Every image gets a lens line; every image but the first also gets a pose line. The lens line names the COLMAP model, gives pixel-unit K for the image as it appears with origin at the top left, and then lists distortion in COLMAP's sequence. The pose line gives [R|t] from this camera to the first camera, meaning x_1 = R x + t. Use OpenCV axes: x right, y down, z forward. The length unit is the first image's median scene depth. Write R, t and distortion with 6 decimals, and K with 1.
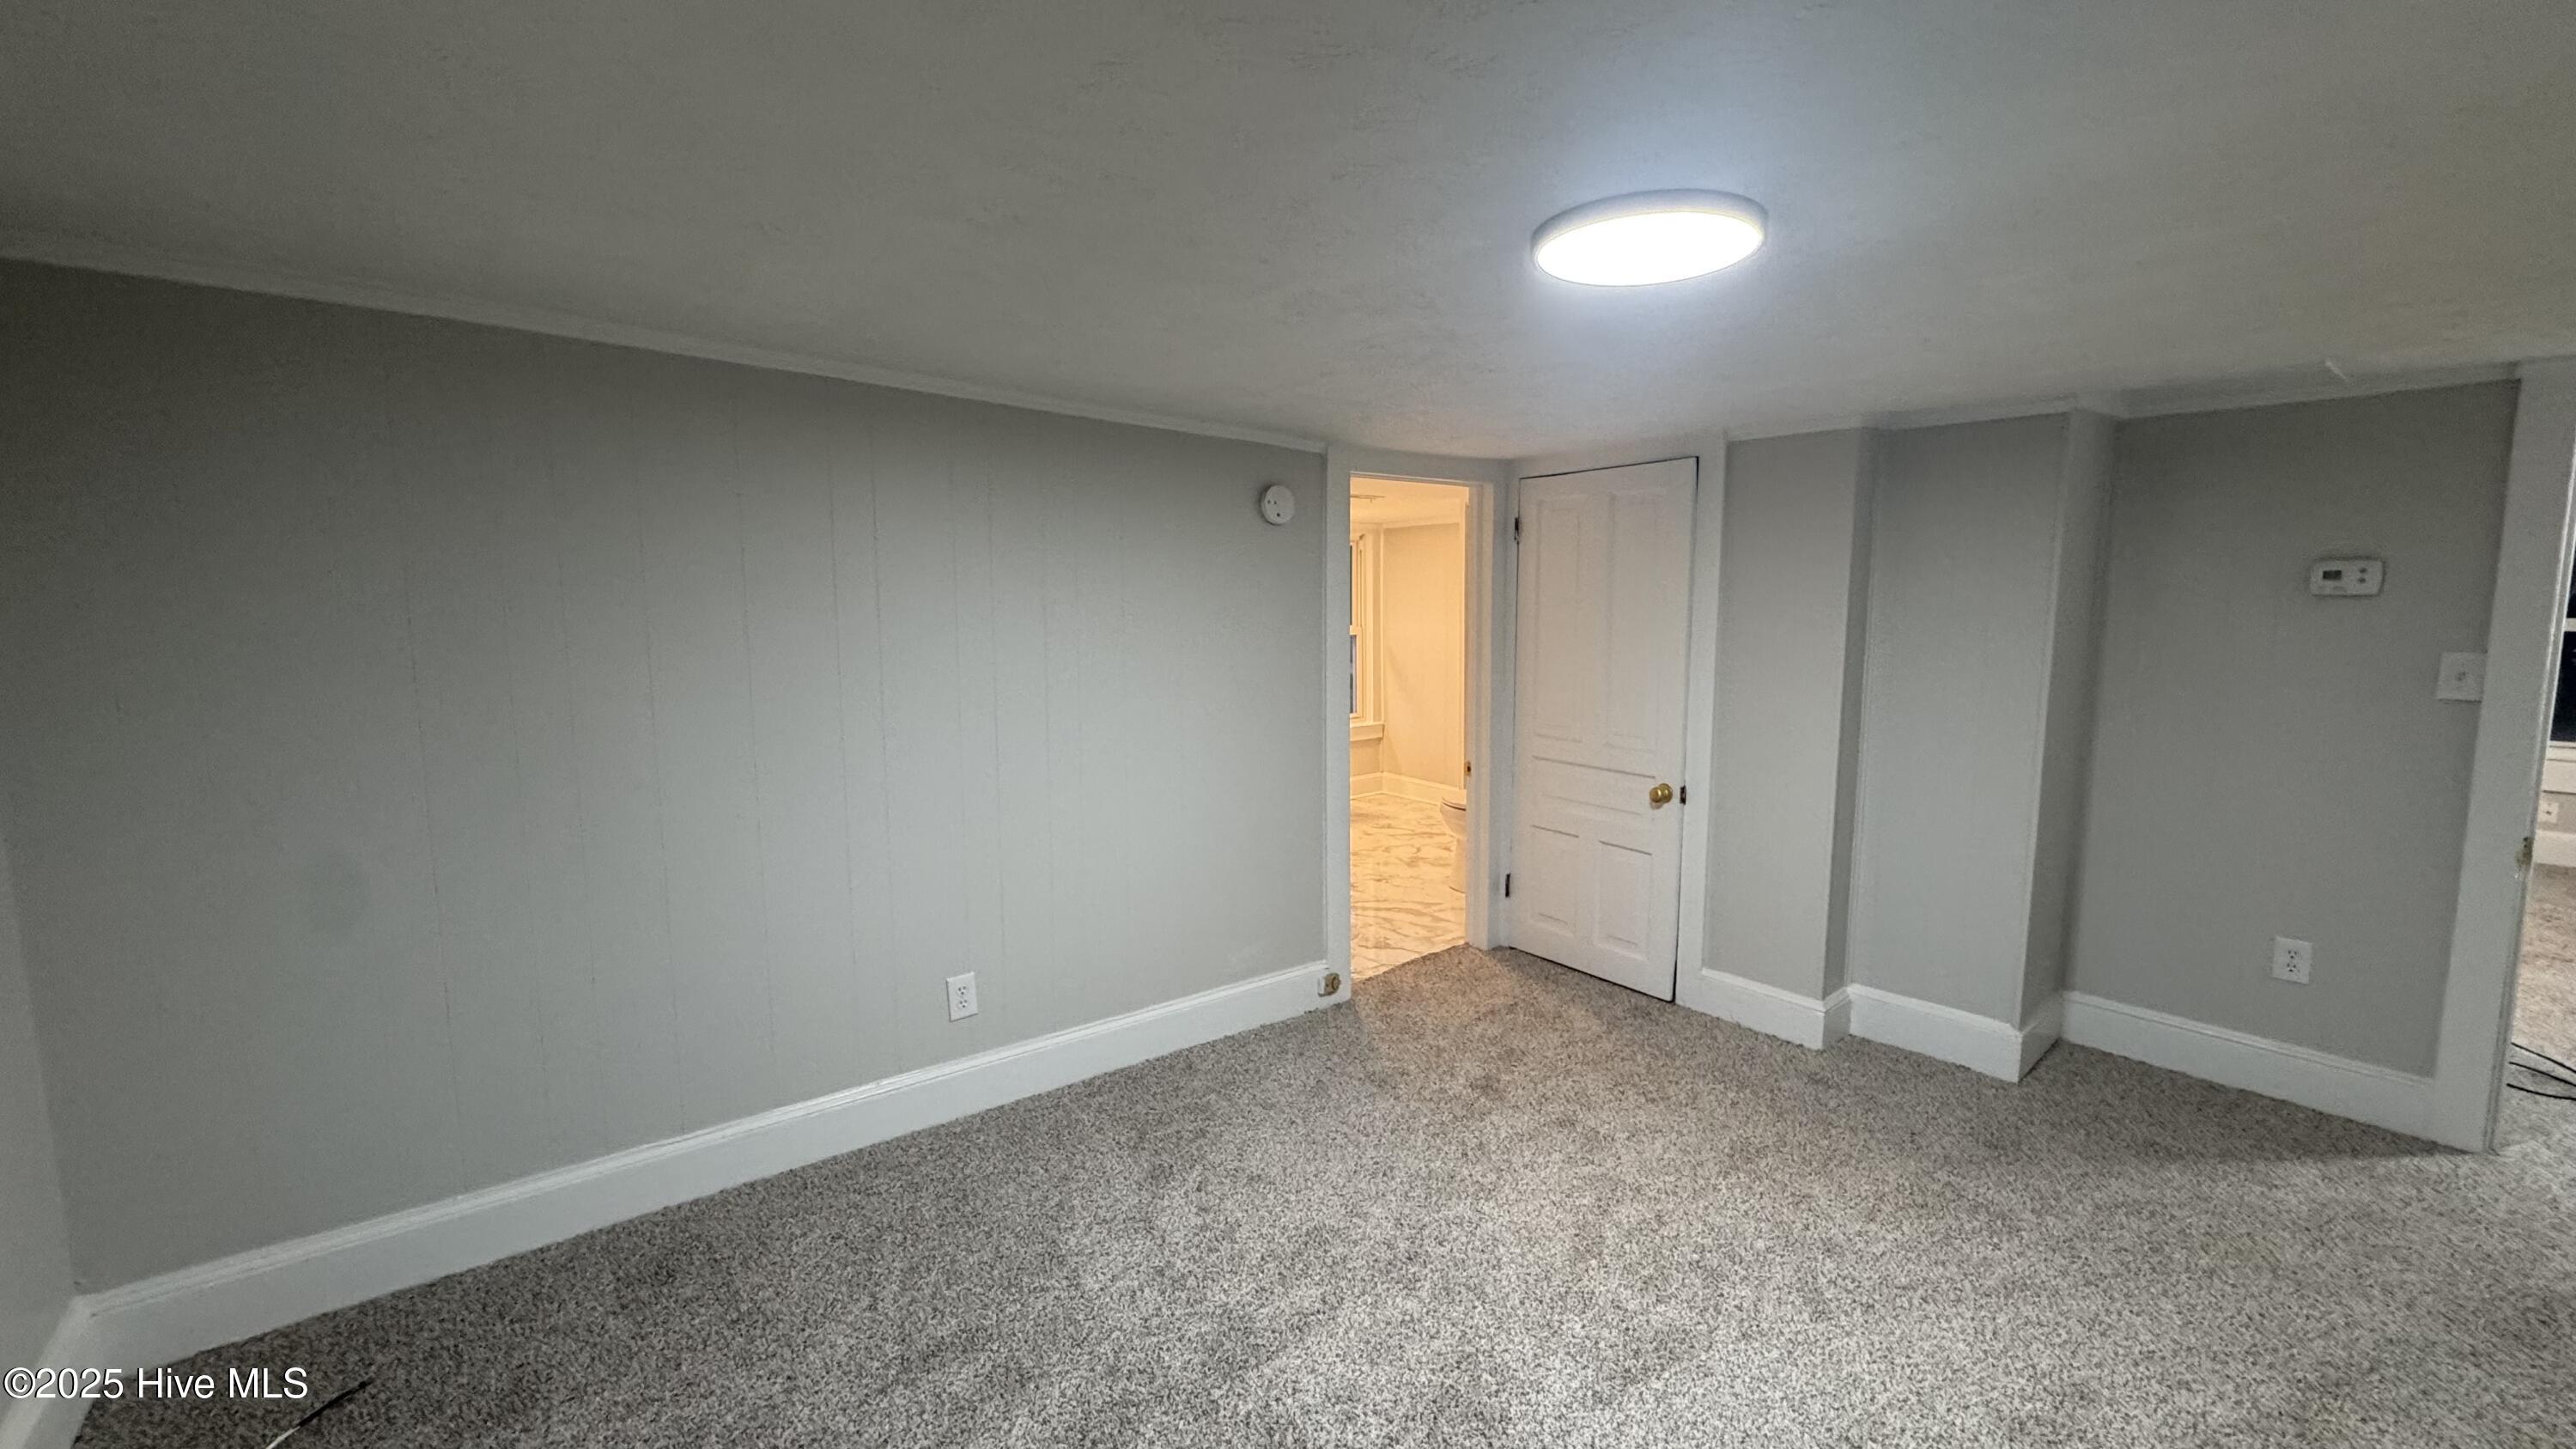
lens RADIAL K [[1029.3, 0, 1298.4], [0, 1029.3, 718.0], [0, 0, 1]] dist [-0.002429, 0.000258]
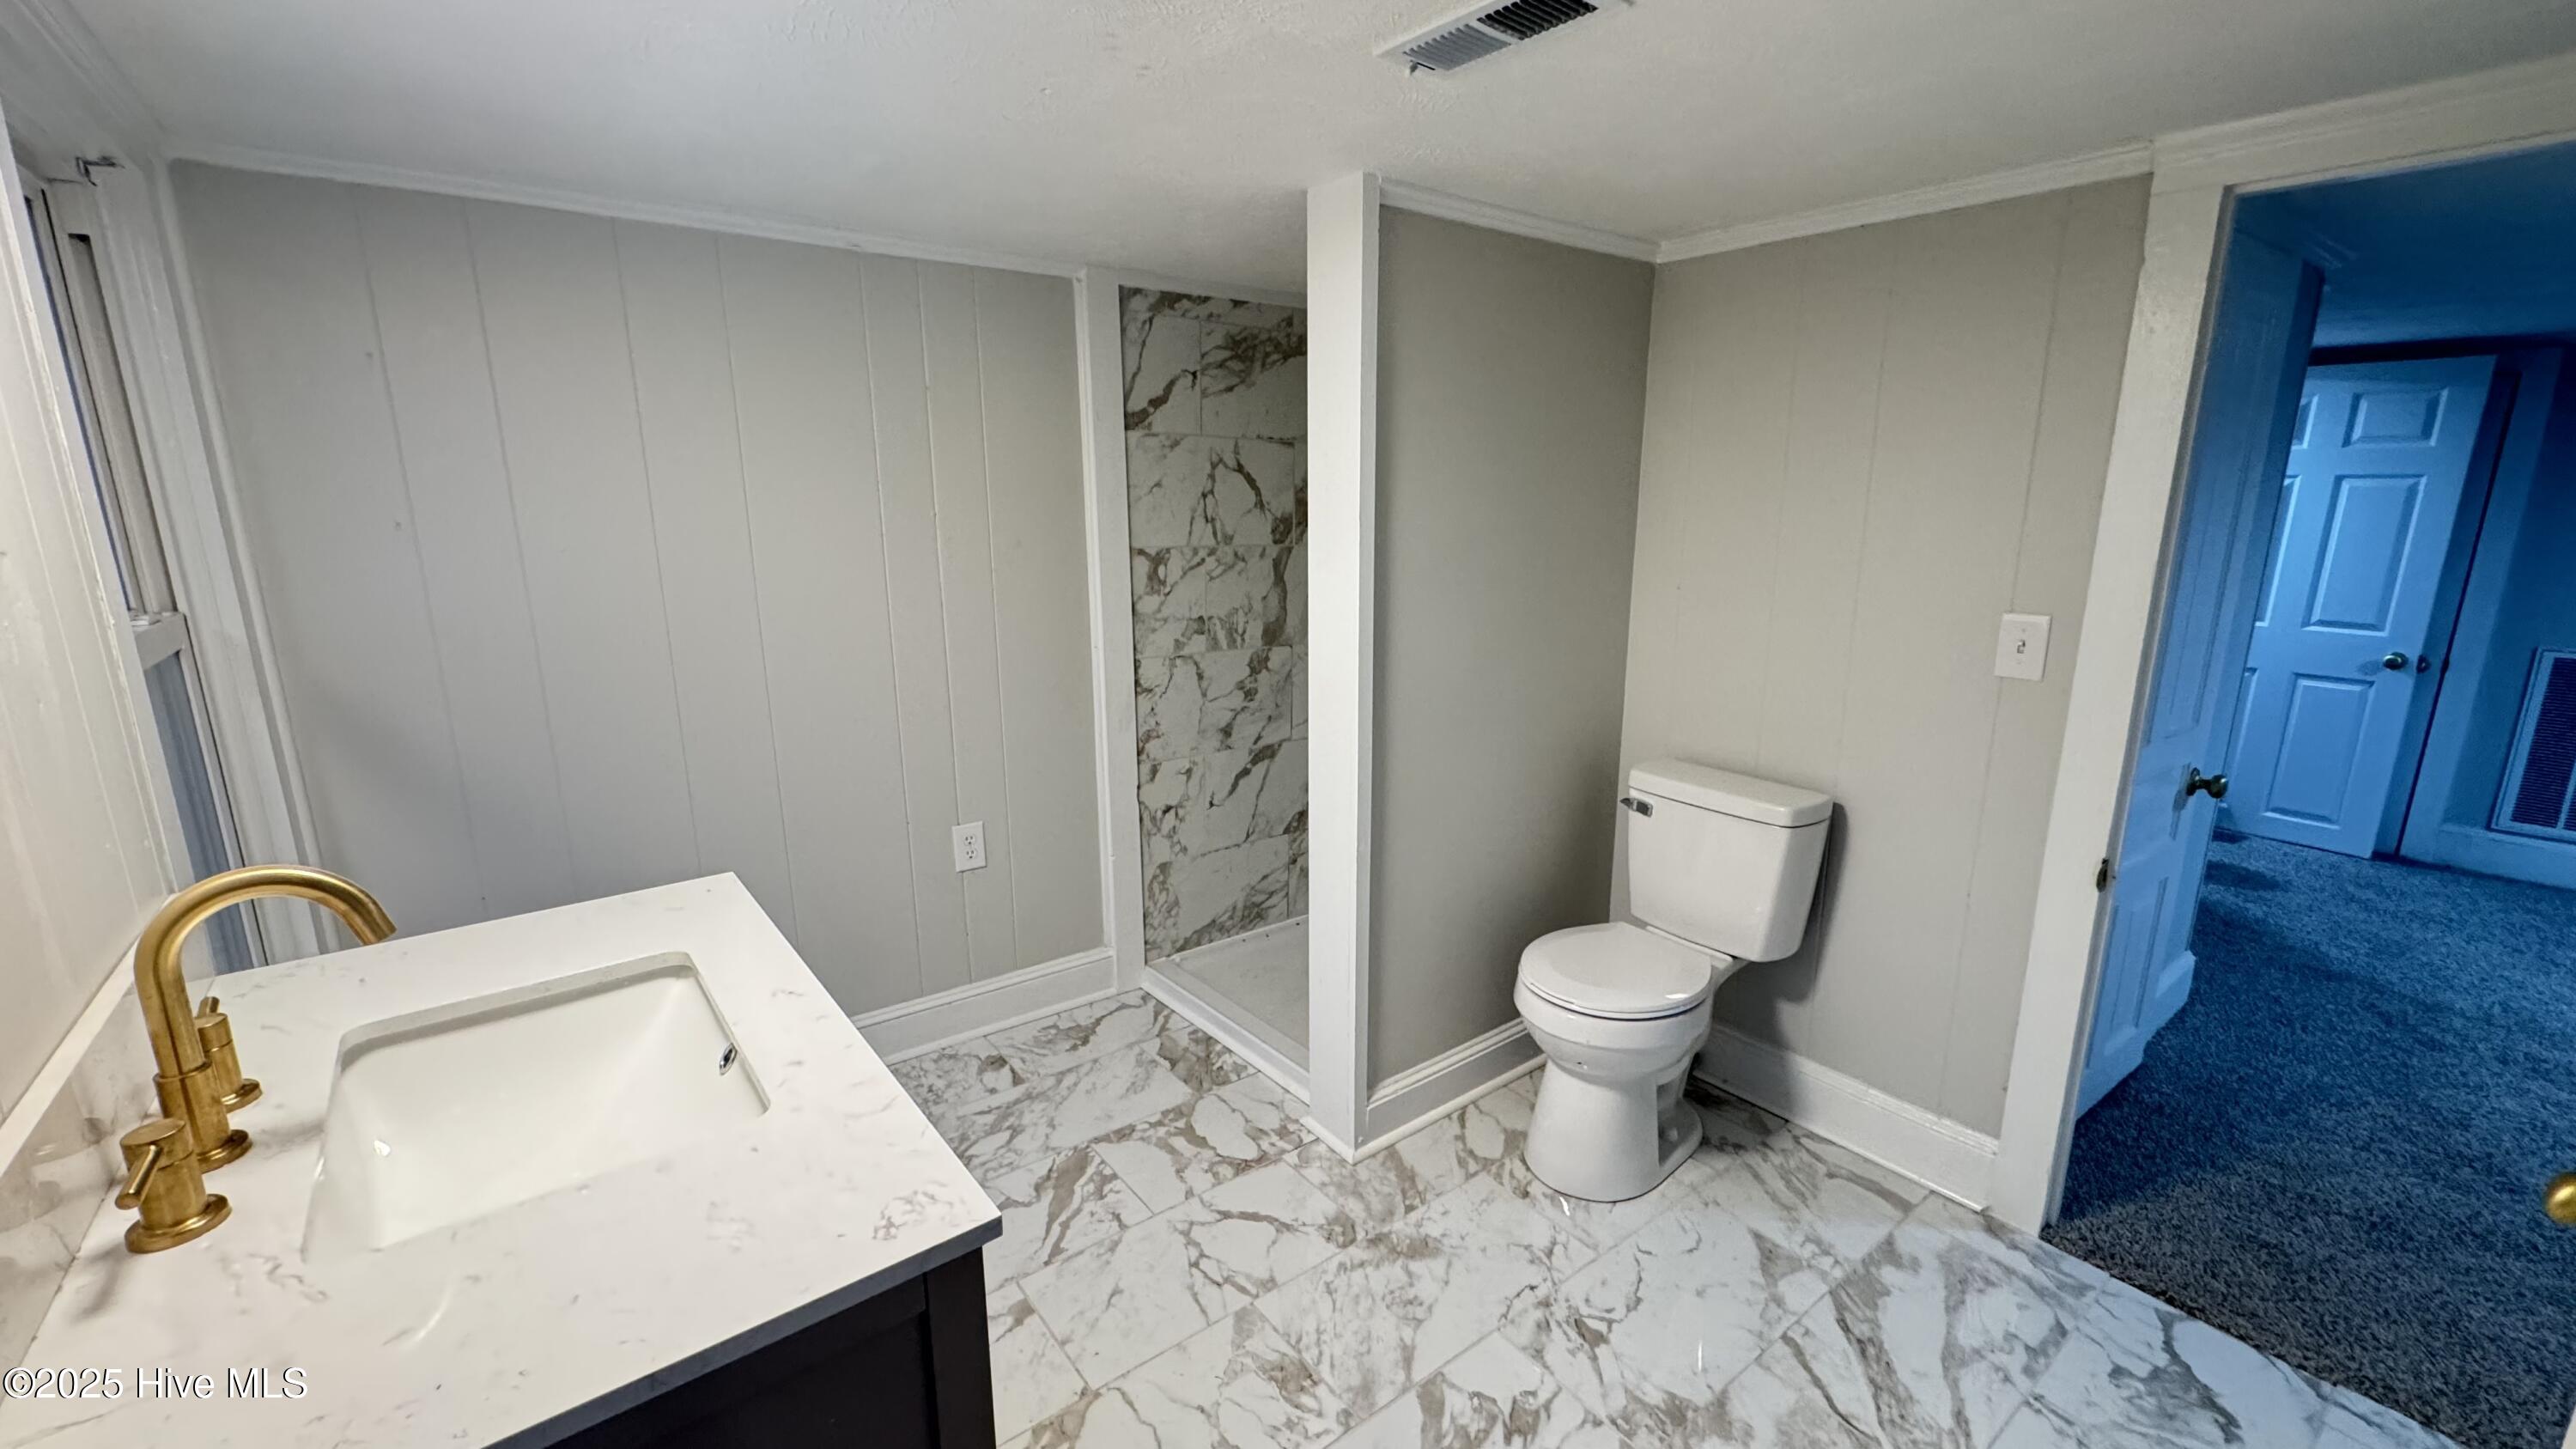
lens RADIAL K [[1029.3, 0, 1289.5], [0, 1029.3, 716.0], [0, 0, 1]] dist [-0.002429, 0.000258]
pose [[0.029318, -0.203042, 0.978731, -0.245473], [0.116149, 0.973211, 0.198418, -0.134749], [-0.992799, 0.107861, 0.052116, 1.242573]]
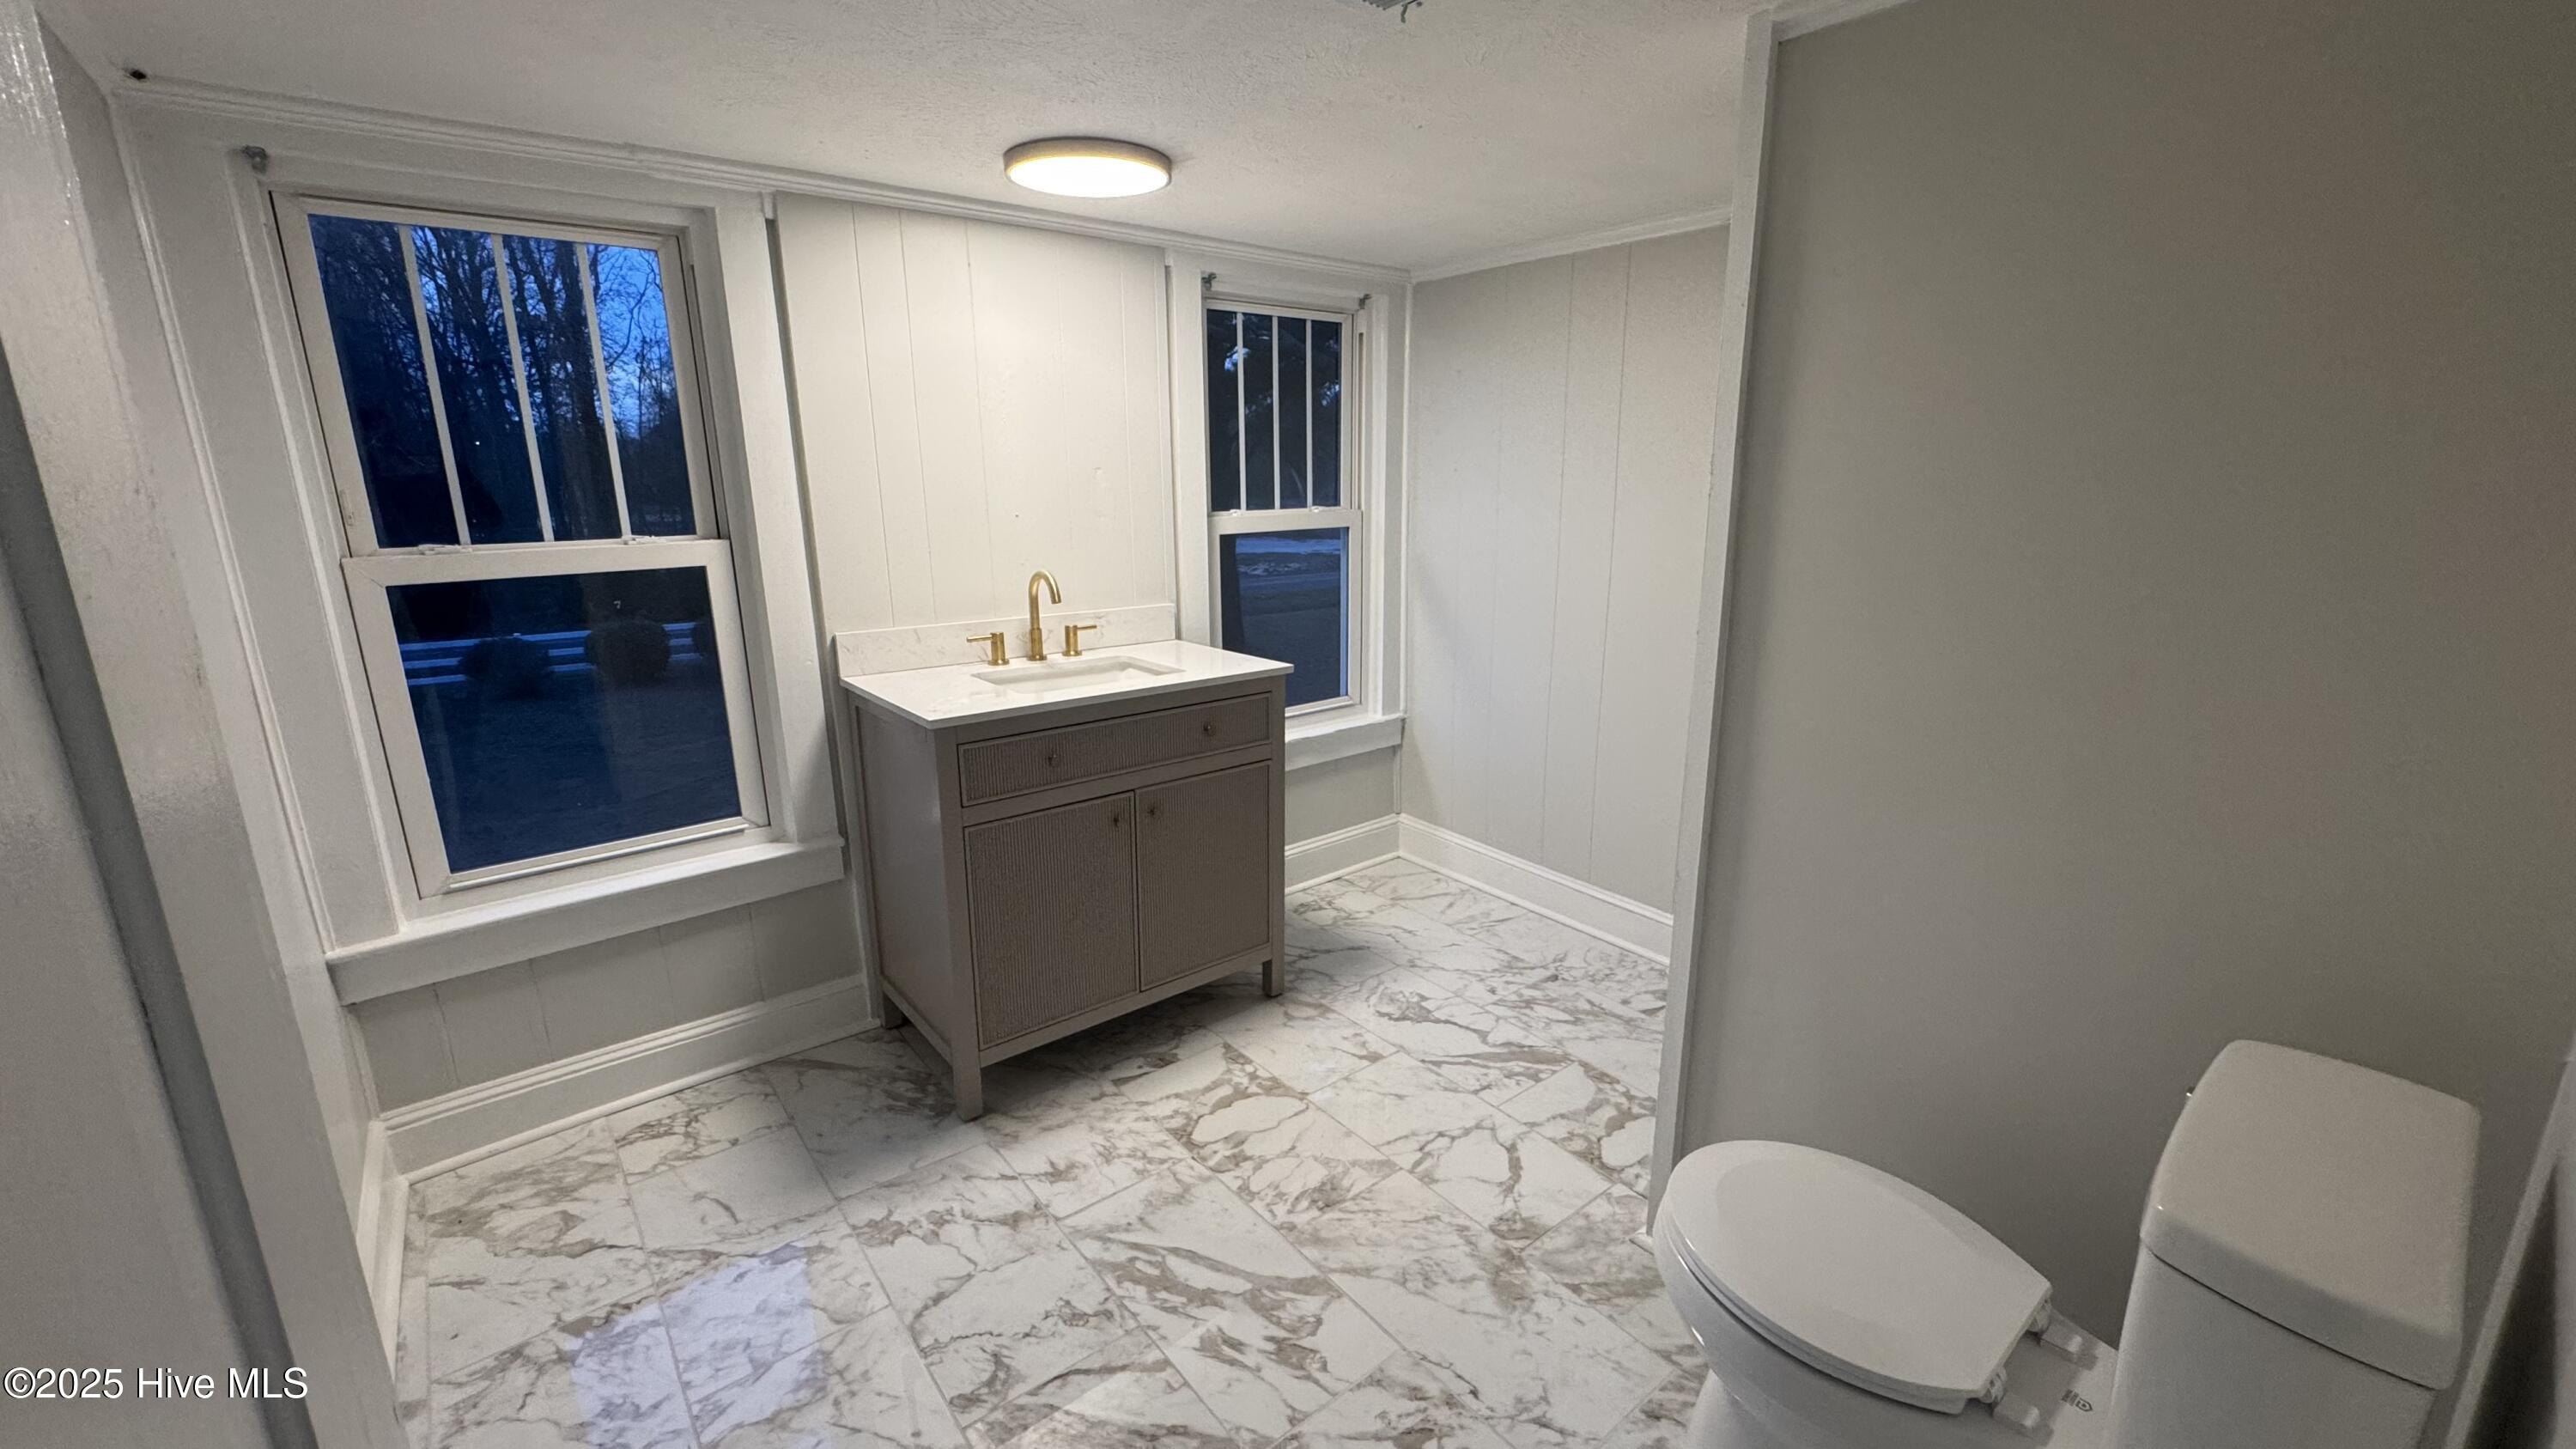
lens RADIAL K [[1029.3, 0, 1294.4], [0, 1029.3, 722.2], [0, 0, 1]] dist [-0.002429, 0.000258]
pose [[0.999985, 0.005334, -0.001315, 0.054688], [-0.005133, 0.992468, 0.122395, -0.082889], [0.001958, -0.122386, 0.992481, 0.876449]]
